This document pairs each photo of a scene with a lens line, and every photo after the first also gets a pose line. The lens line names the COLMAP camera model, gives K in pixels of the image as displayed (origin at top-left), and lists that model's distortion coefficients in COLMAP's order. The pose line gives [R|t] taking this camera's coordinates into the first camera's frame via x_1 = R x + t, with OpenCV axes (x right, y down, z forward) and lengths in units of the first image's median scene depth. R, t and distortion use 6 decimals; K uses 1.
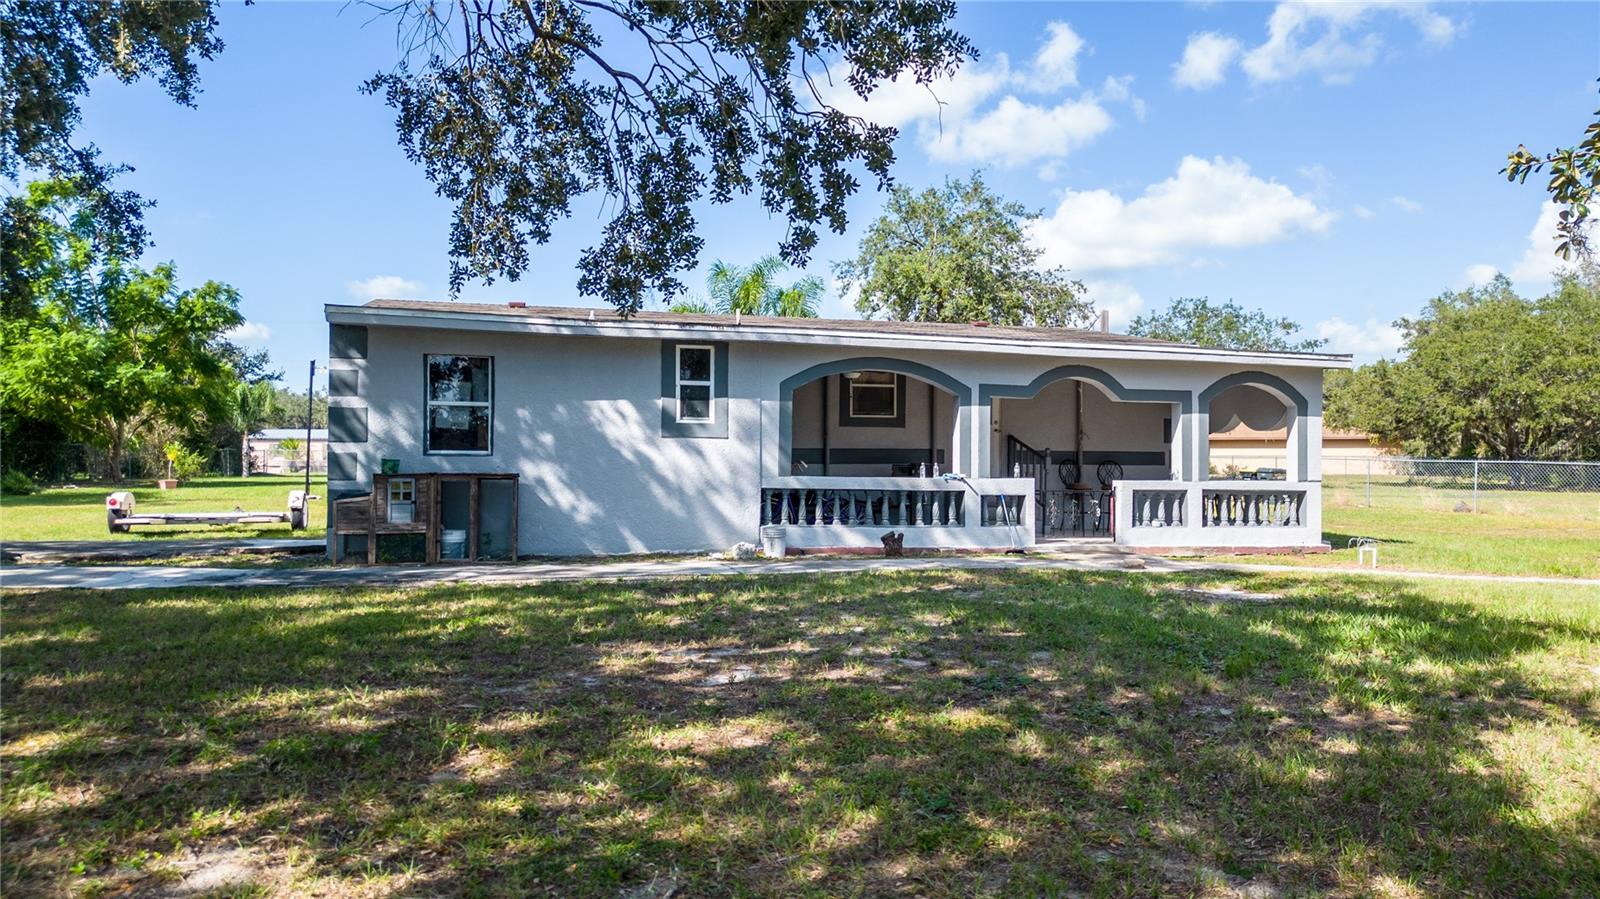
lens RADIAL K [[1129.2, 0, 810.0], [0, 1129.2, 459.1], [0, 0, 1]] dist [0.068672, -0.056920]
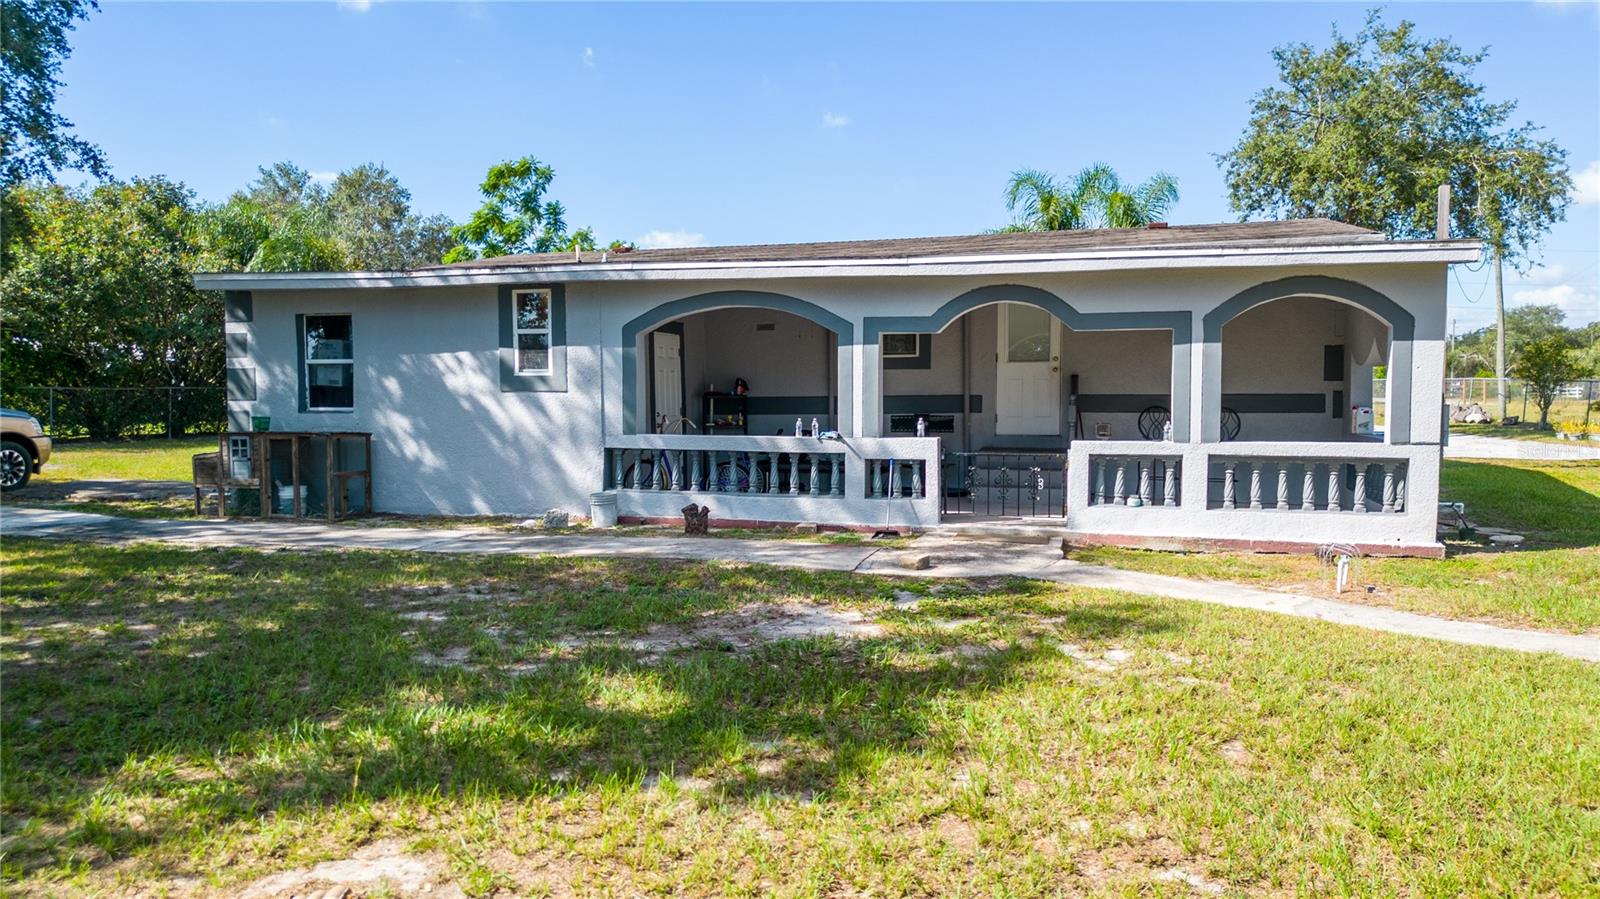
lens RADIAL K [[1129.2, 0, 807.8], [0, 1129.2, 453.2], [0, 0, 1]] dist [0.068672, -0.056920]
pose [[0.855482, 0.019362, -0.517470, 0.549681], [0.011804, 0.998312, 0.056867, -0.018240], [0.517698, -0.054757, 0.853809, 0.323484]]
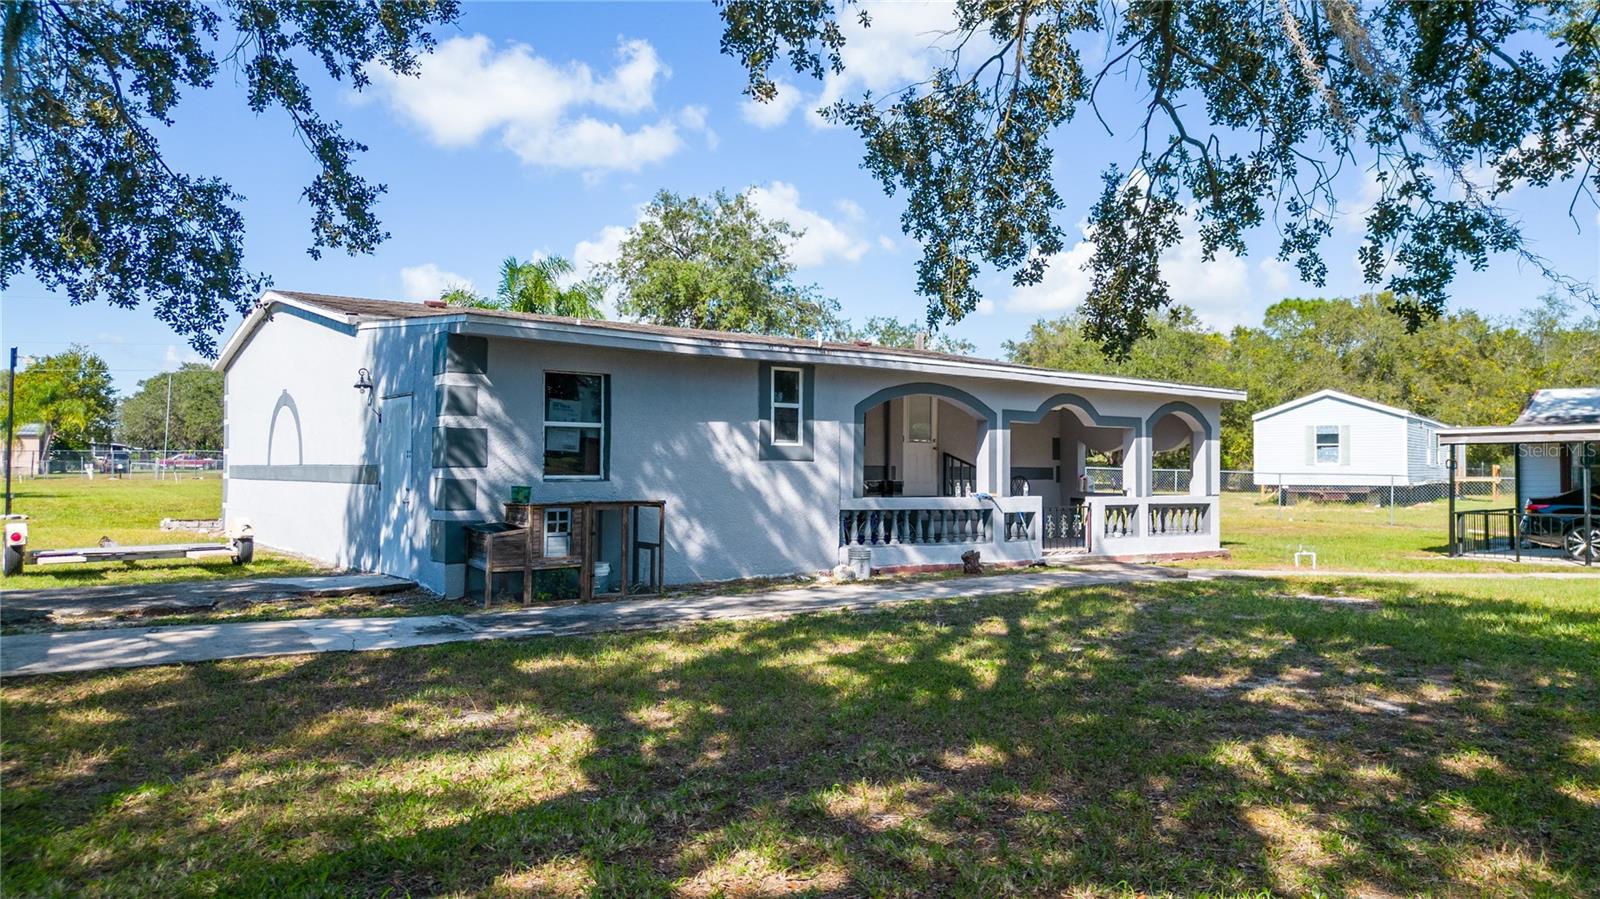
lens RADIAL K [[1129.2, 0, 799.8], [0, 1129.2, 450.6], [0, 0, 1]] dist [0.068672, -0.056920]
pose [[0.931417, 0.004713, 0.363924, -0.442056], [-0.002703, 0.999978, -0.006032, -0.021113], [-0.363944, 0.004635, 0.931409, 0.071571]]
